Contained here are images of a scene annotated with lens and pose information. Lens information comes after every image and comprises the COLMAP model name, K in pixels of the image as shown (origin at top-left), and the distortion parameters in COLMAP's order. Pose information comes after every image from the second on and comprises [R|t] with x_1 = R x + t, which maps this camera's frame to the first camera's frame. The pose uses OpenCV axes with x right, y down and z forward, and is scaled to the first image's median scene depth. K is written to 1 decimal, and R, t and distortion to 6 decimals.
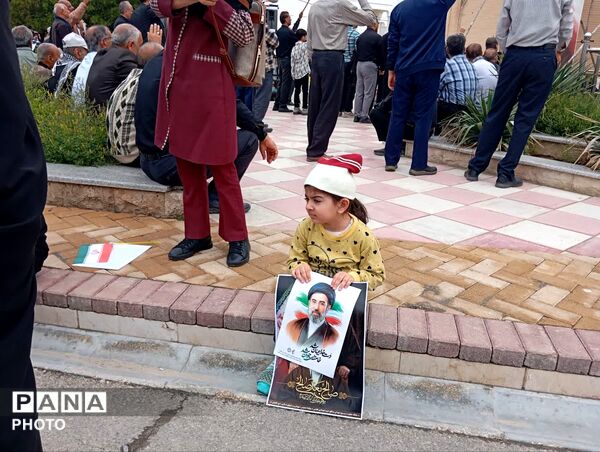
lens RADIAL K [[478.3, 0, 300.0], [0, 478.3, 226.0], [0, 0, 1]] dist [0.001546, -0.013799]
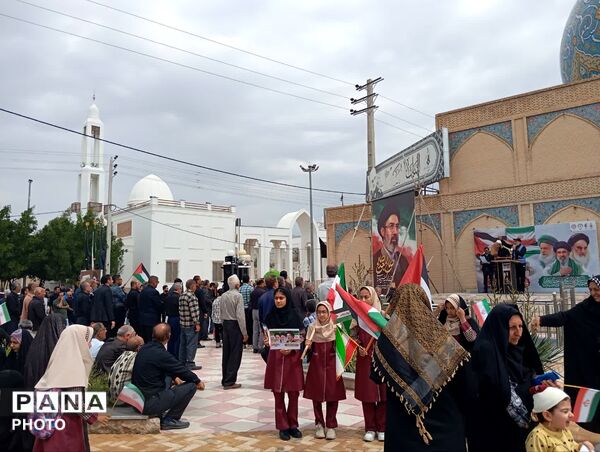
lens RADIAL K [[478.3, 0, 300.0], [0, 478.3, 226.0], [0, 0, 1]] dist [0.001546, -0.013799]
pose [[0.981690, -0.050325, 0.183718, 0.002640], [0.121590, 0.907977, -0.400991, 0.059920], [-0.146631, 0.415987, 0.897471, -0.969967]]
